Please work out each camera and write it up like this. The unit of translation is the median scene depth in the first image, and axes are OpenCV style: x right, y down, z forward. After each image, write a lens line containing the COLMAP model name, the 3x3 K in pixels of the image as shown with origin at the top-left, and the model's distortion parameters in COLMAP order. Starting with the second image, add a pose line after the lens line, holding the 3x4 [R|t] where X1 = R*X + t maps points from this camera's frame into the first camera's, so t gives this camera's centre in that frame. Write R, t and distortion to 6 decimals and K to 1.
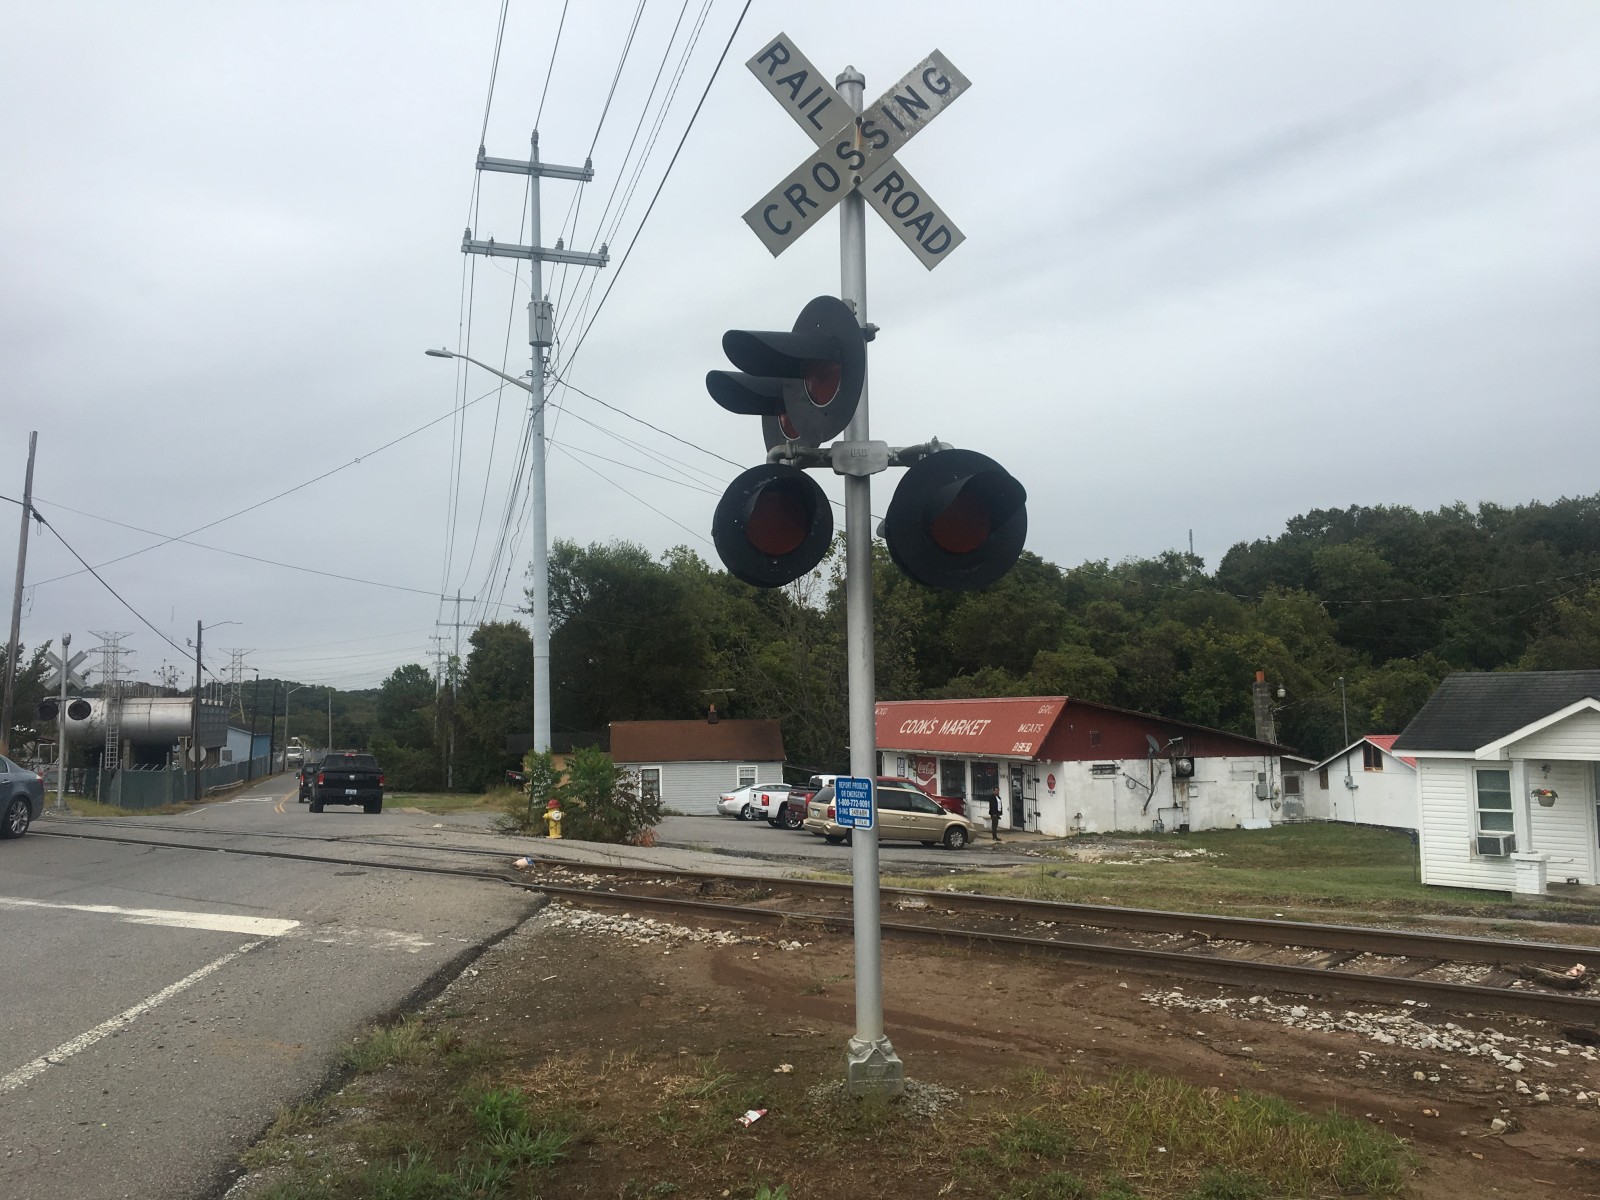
lens RADIAL K [[1327.0, 0, 784.6], [0, 1327.0, 604.5], [0, 0, 1]] dist [0.067088, -0.106628]
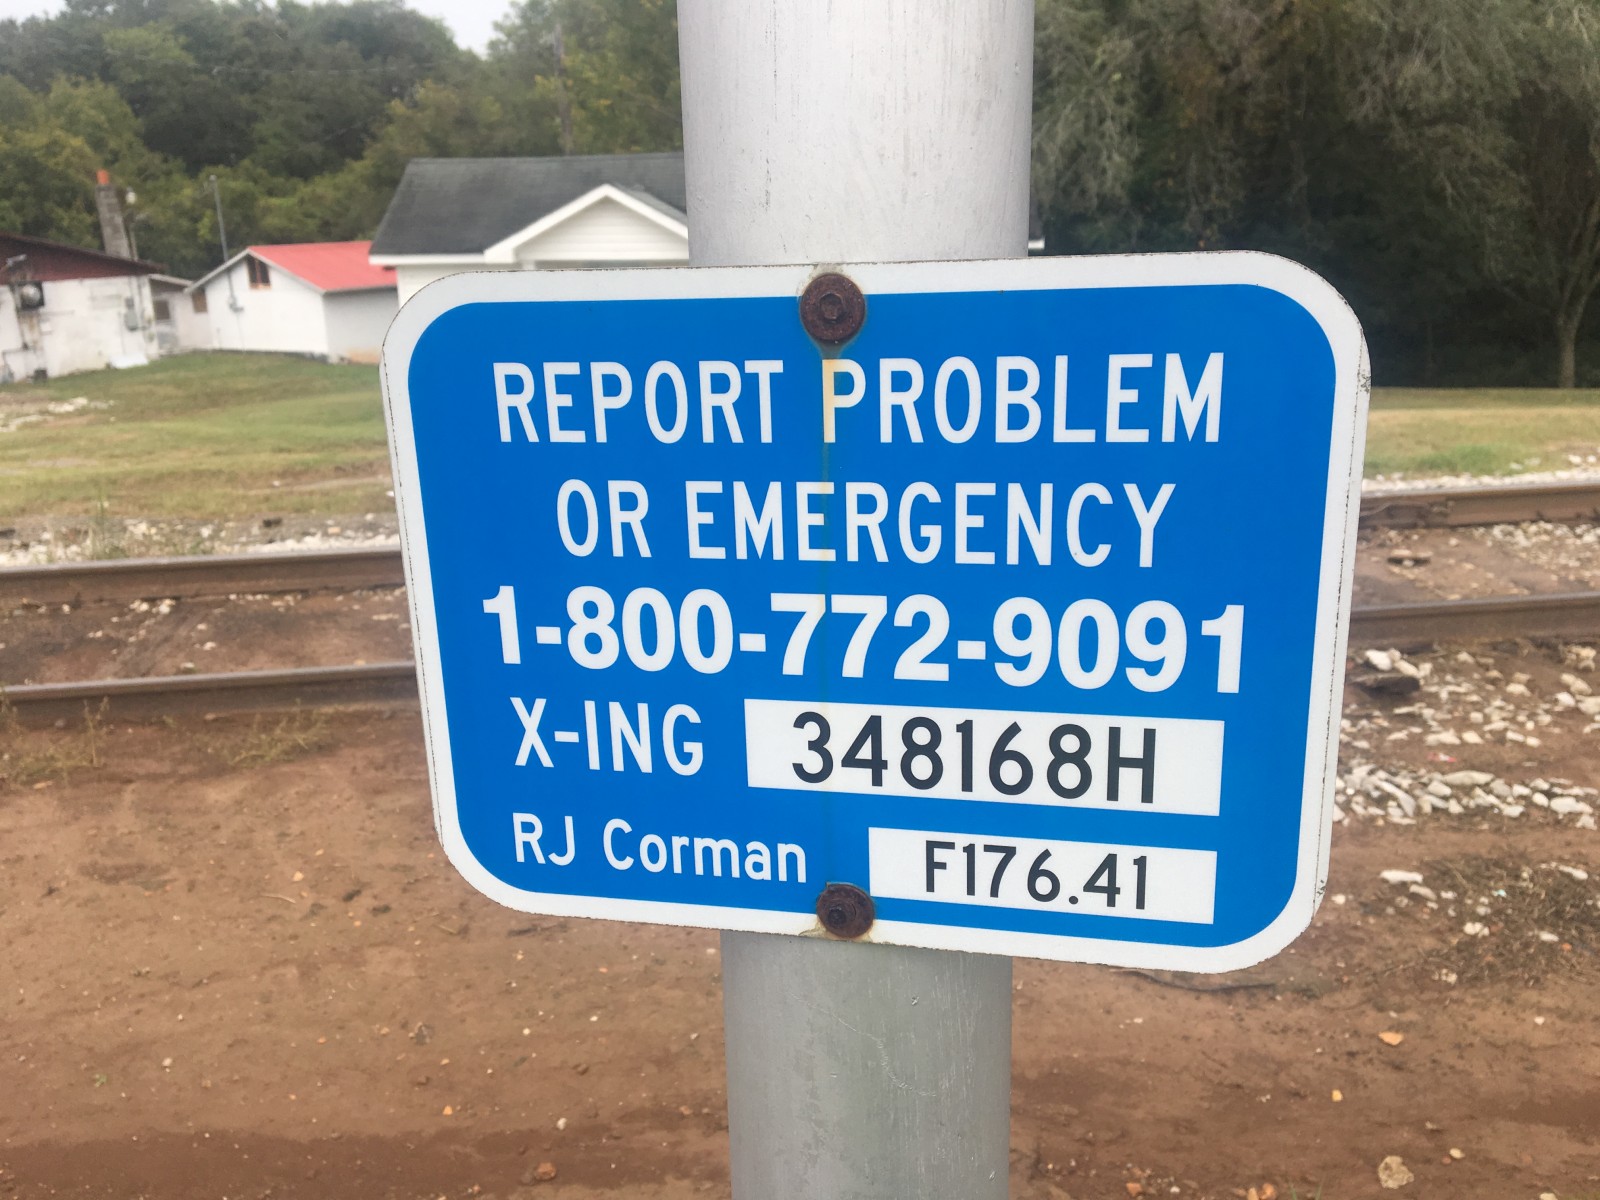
lens RADIAL K [[1327.0, 0, 789.8], [0, 1327.0, 624.6], [0, 0, 1]] dist [0.067088, -0.106628]
pose [[0.671222, -0.223745, 0.706682, 0.001010], [-0.043486, 0.939829, 0.338866, 0.017489], [-0.739980, -0.258185, 0.621104, 0.133280]]
